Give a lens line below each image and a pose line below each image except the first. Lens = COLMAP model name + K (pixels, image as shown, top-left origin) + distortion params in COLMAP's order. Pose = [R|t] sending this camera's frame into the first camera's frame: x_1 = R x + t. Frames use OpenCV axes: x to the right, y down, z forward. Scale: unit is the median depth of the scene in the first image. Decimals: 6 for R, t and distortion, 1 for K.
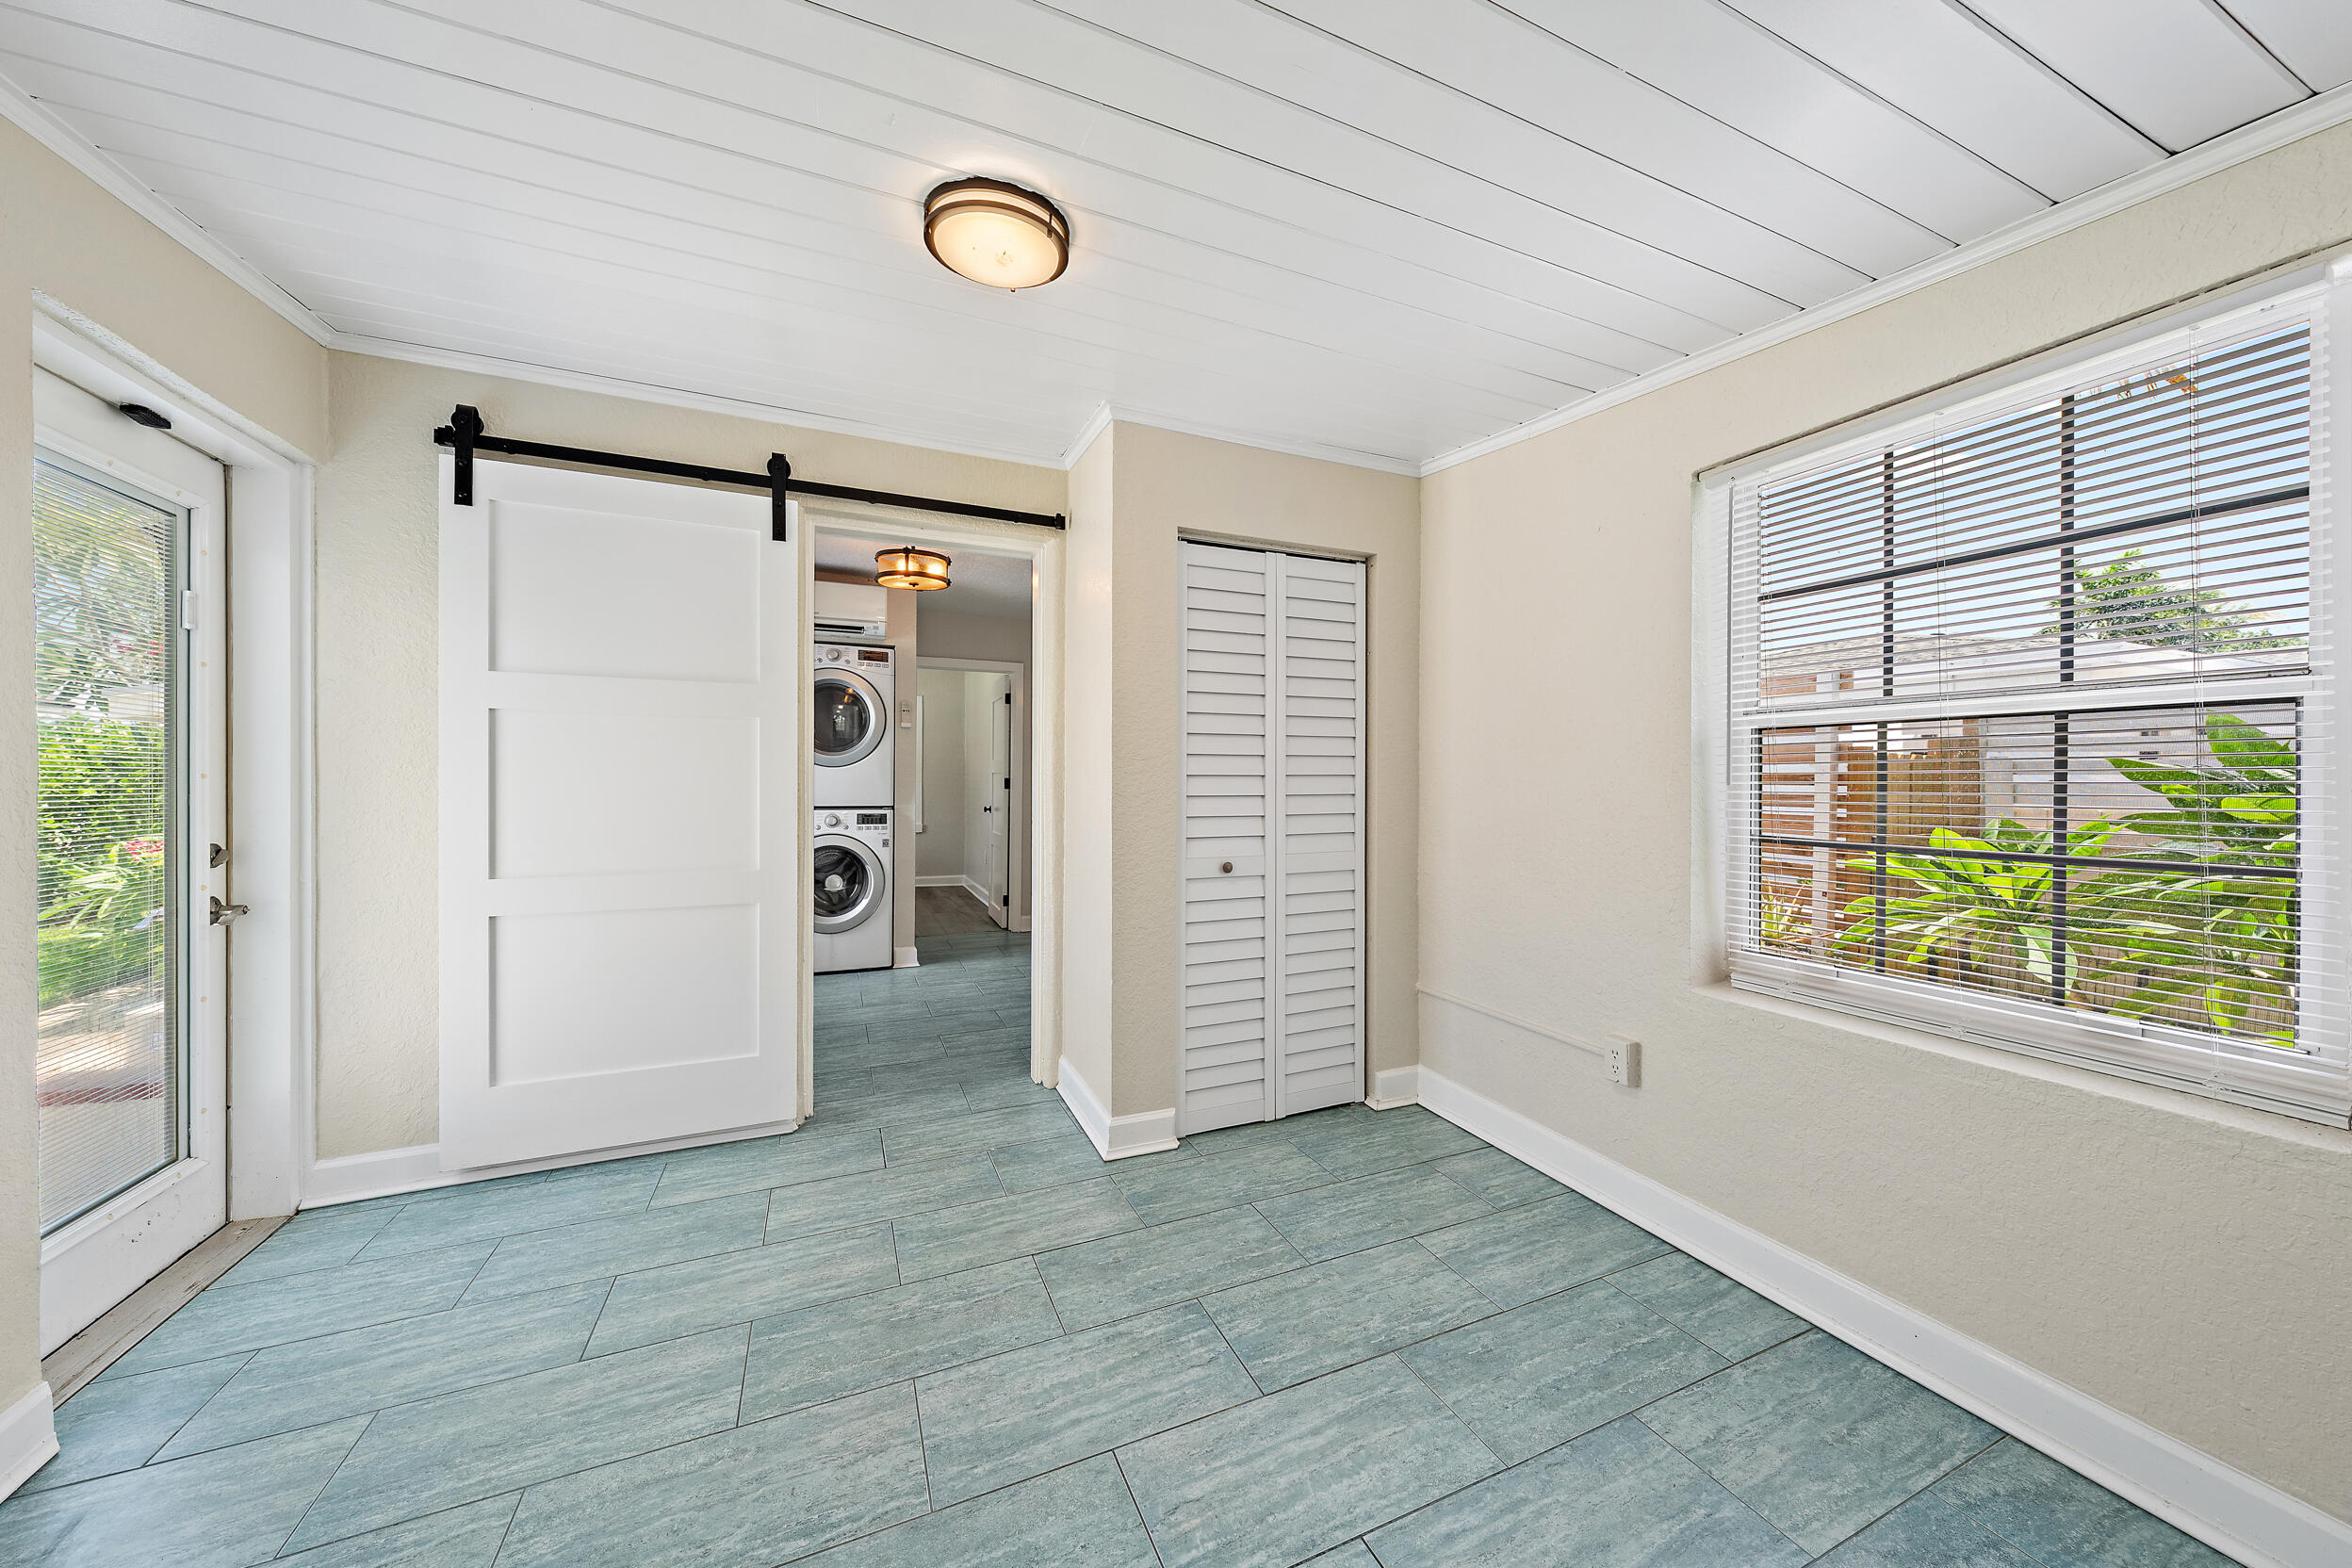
lens RADIAL K [[804.9, 0, 1186.0], [0, 804.9, 778.1], [0, 0, 1]] dist [-0.006107, -0.000216]
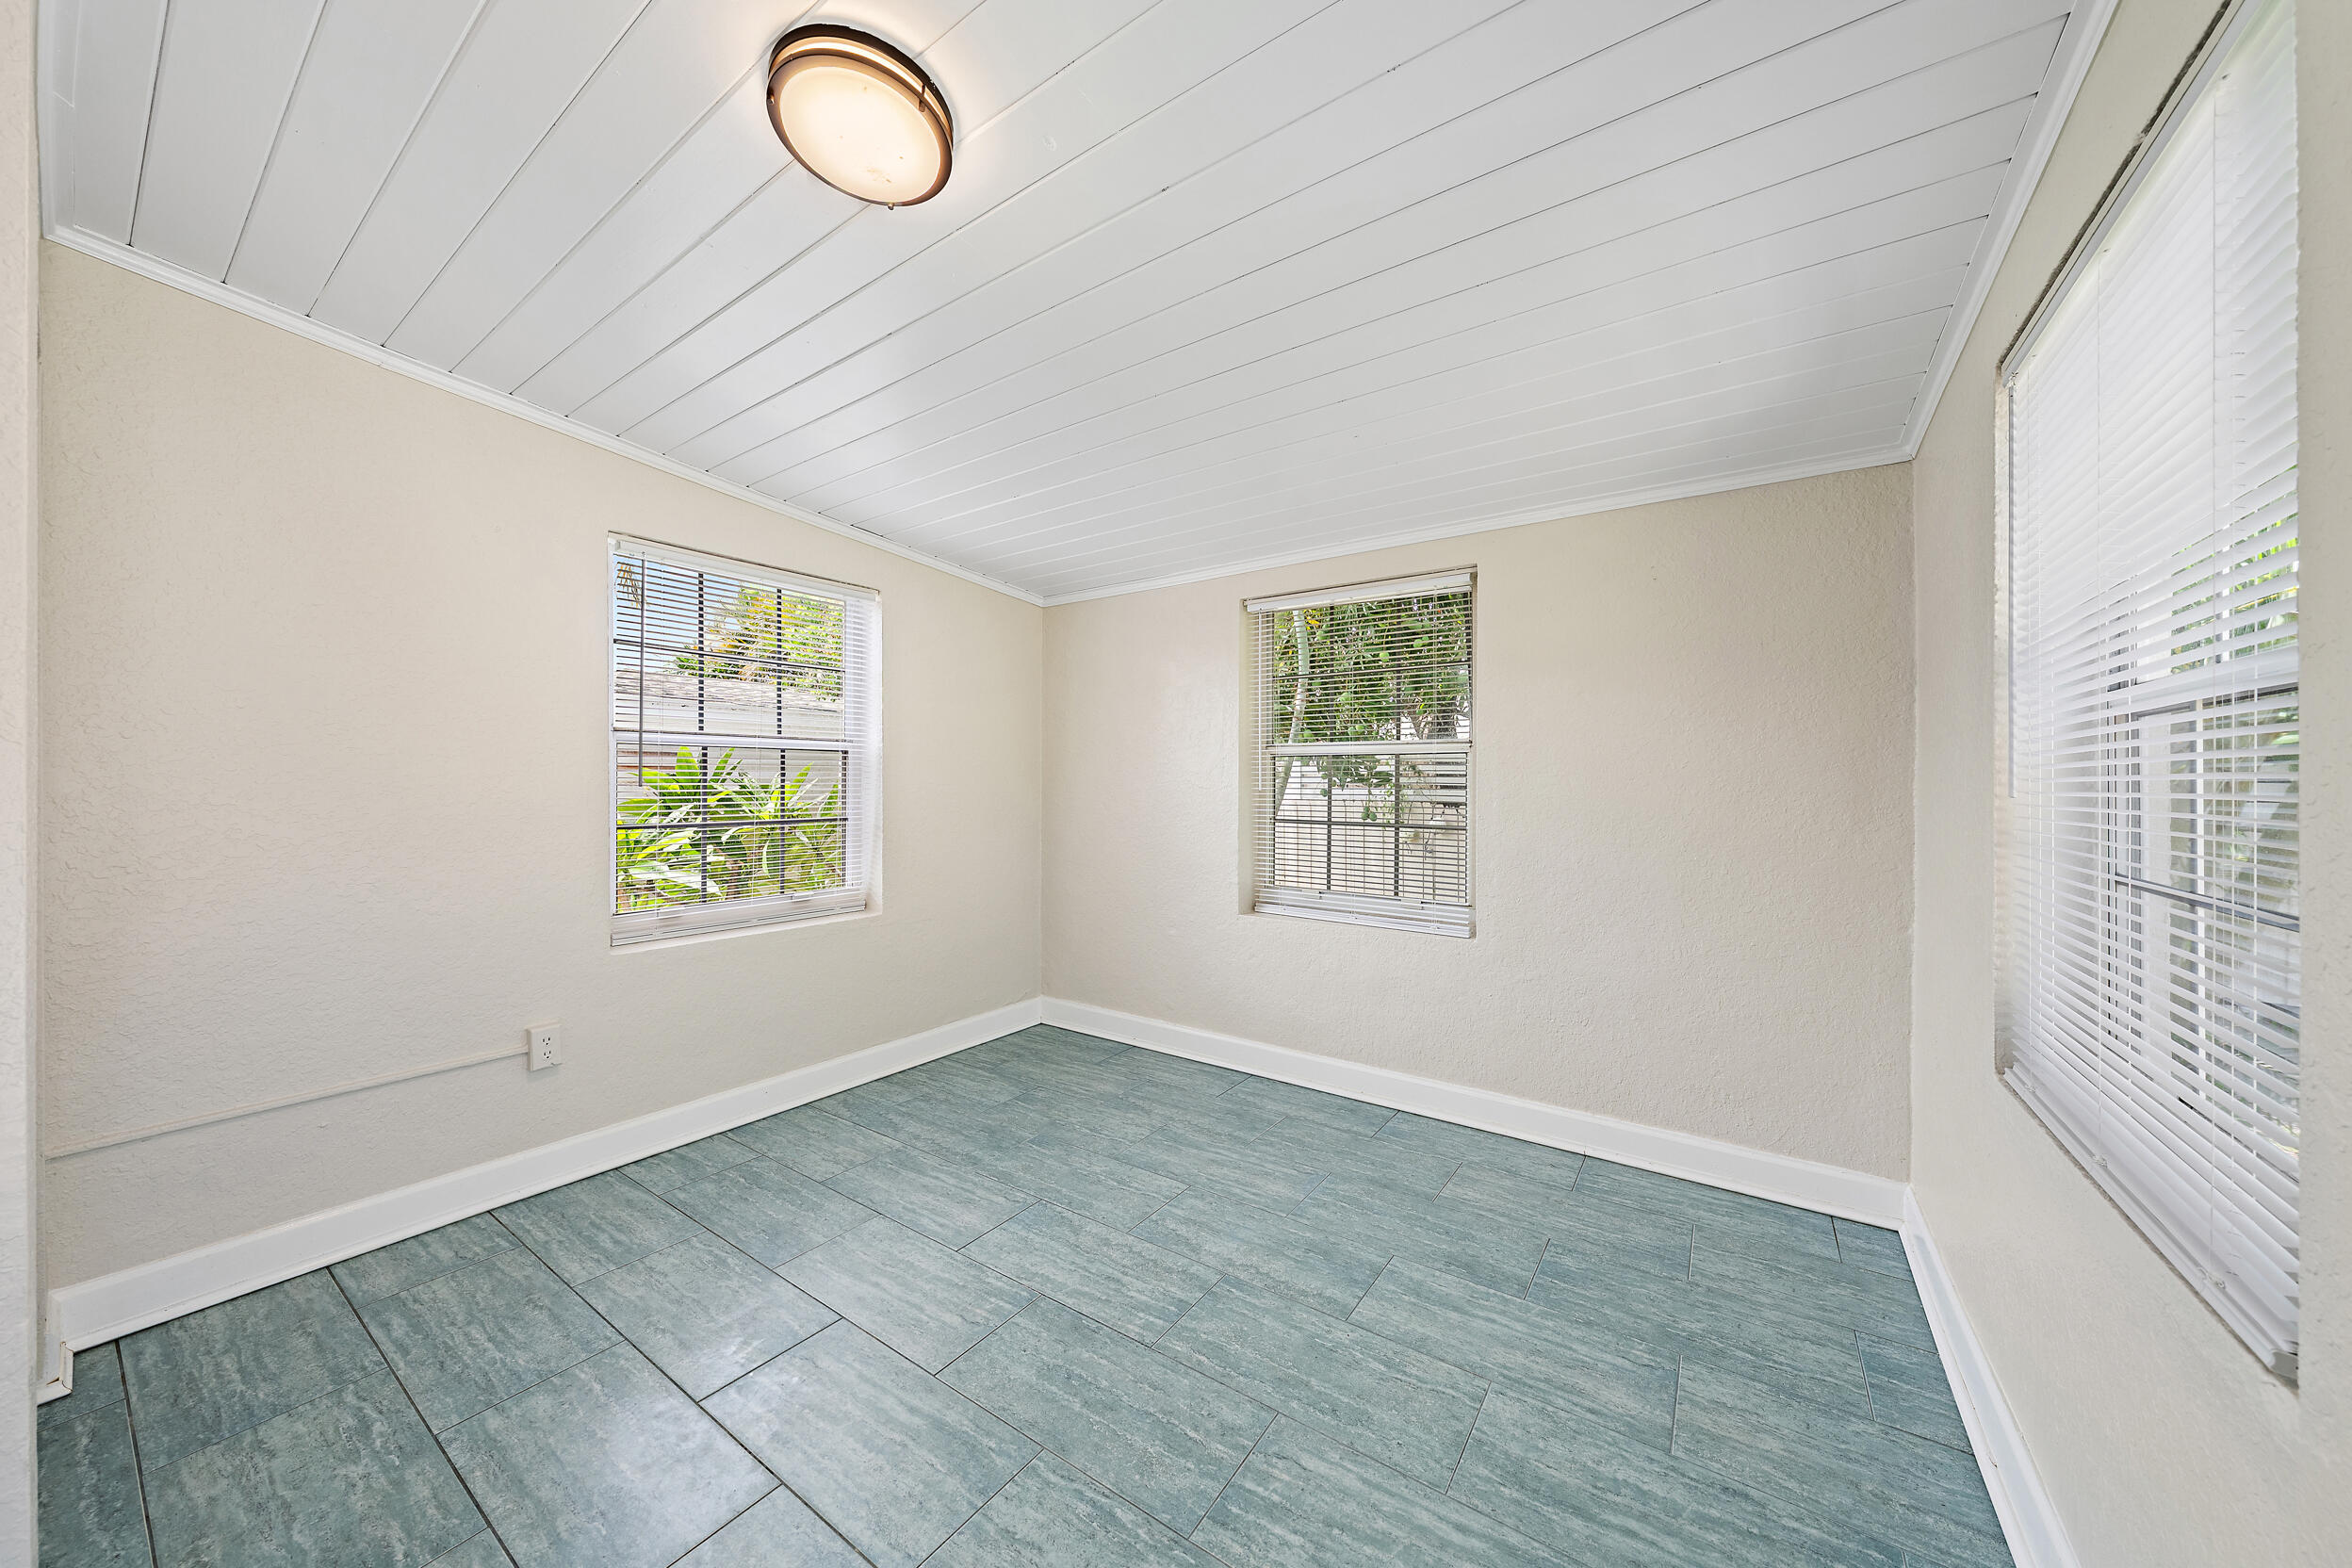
lens RADIAL K [[804.9, 0, 1178.6], [0, 804.9, 779.0], [0, 0, 1]] dist [-0.006107, -0.000216]
pose [[-0.521580, -0.003410, 0.853196, -0.998991], [-0.002998, 0.999993, 0.002164, -0.009710], [-0.853197, -0.001429, -0.521586, 1.045536]]
